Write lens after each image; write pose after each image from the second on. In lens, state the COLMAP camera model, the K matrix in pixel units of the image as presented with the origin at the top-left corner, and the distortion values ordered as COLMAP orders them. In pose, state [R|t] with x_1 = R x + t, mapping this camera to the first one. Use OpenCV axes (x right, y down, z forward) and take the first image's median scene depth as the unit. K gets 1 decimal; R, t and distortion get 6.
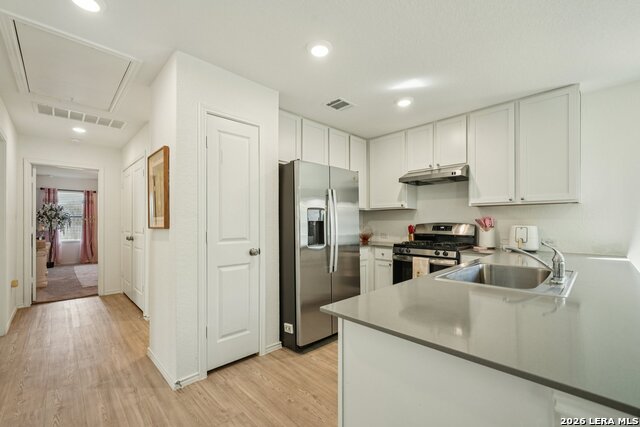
lens RADIAL K [[270.0, 0, 318.7], [0, 270.0, 221.9], [0, 0, 1]] dist [-0.000179, 0.000226]
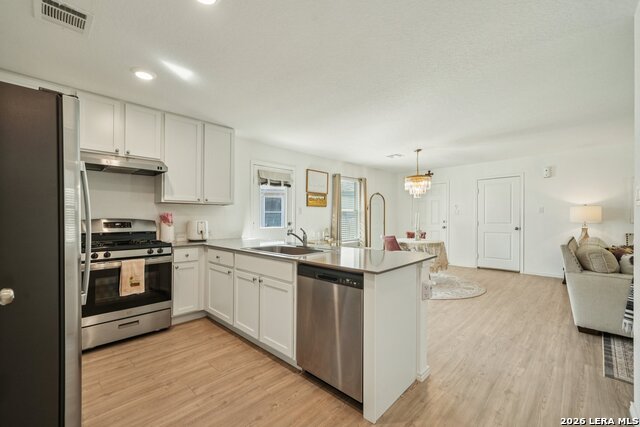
lens RADIAL K [[269.3, 0, 321.3], [0, 269.3, 218.5], [0, 0, 1]] dist [-0.000689, 0.004181]
pose [[-0.034796, -0.002709, 0.999391, -0.447658], [0.003360, 0.999990, 0.002827, 0.002100], [-0.999389, 0.003456, -0.034786, 0.401096]]
